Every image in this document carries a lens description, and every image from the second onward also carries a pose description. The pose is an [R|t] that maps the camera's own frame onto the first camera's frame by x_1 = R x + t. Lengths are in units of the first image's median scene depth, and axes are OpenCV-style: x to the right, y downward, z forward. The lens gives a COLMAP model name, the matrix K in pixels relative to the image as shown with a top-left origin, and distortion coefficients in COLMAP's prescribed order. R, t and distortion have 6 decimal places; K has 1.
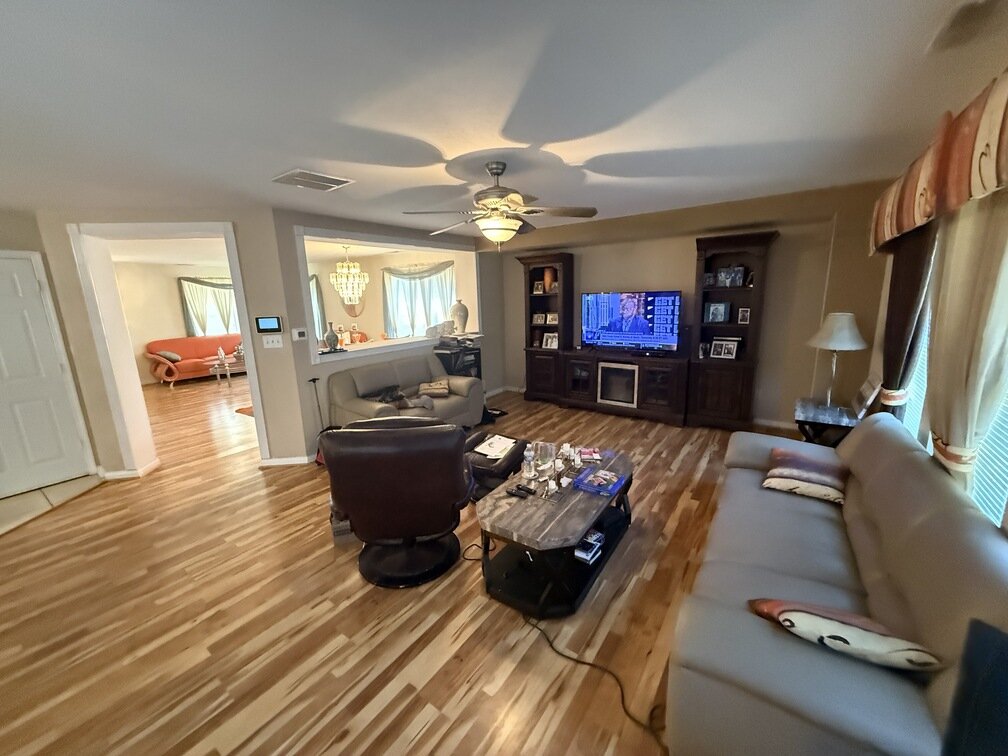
lens RADIAL K [[401.3, 0, 501.4], [0, 401.3, 377.9], [0, 0, 1]] dist [0.001449, -0.000144]
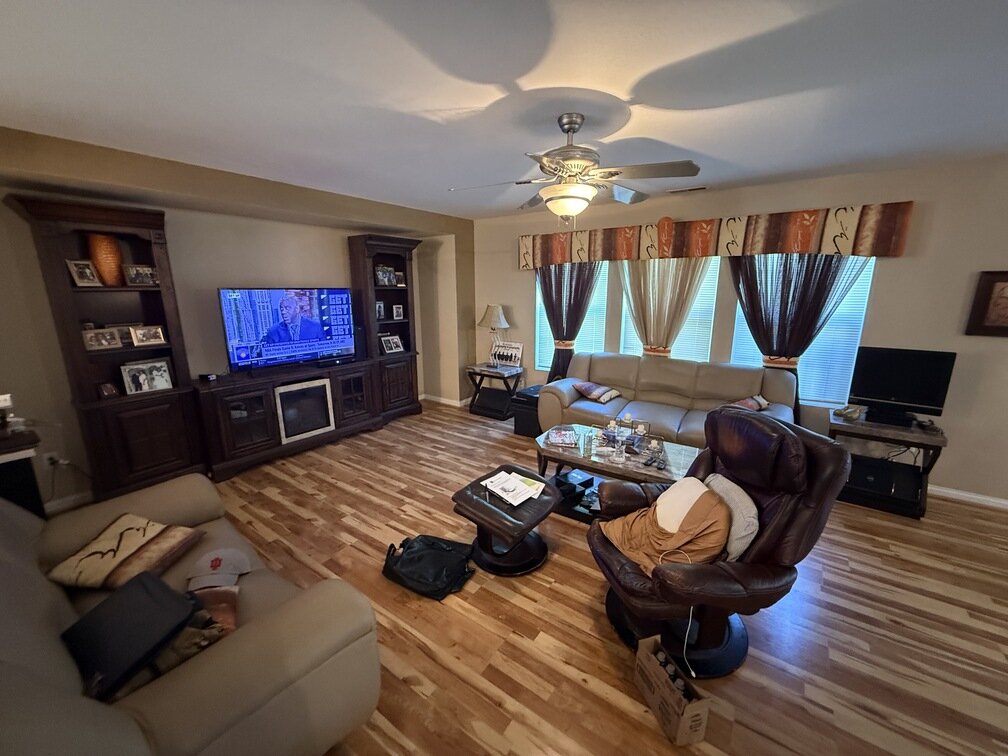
lens RADIAL K [[401.3, 0, 501.6], [0, 401.3, 378.5], [0, 0, 1]] dist [0.001449, -0.000144]
pose [[-0.001102, -0.188413, 0.982089, -0.465472], [0.210061, 0.960134, 0.184436, -0.107504], [-0.977688, 0.206502, 0.038520, 0.626756]]
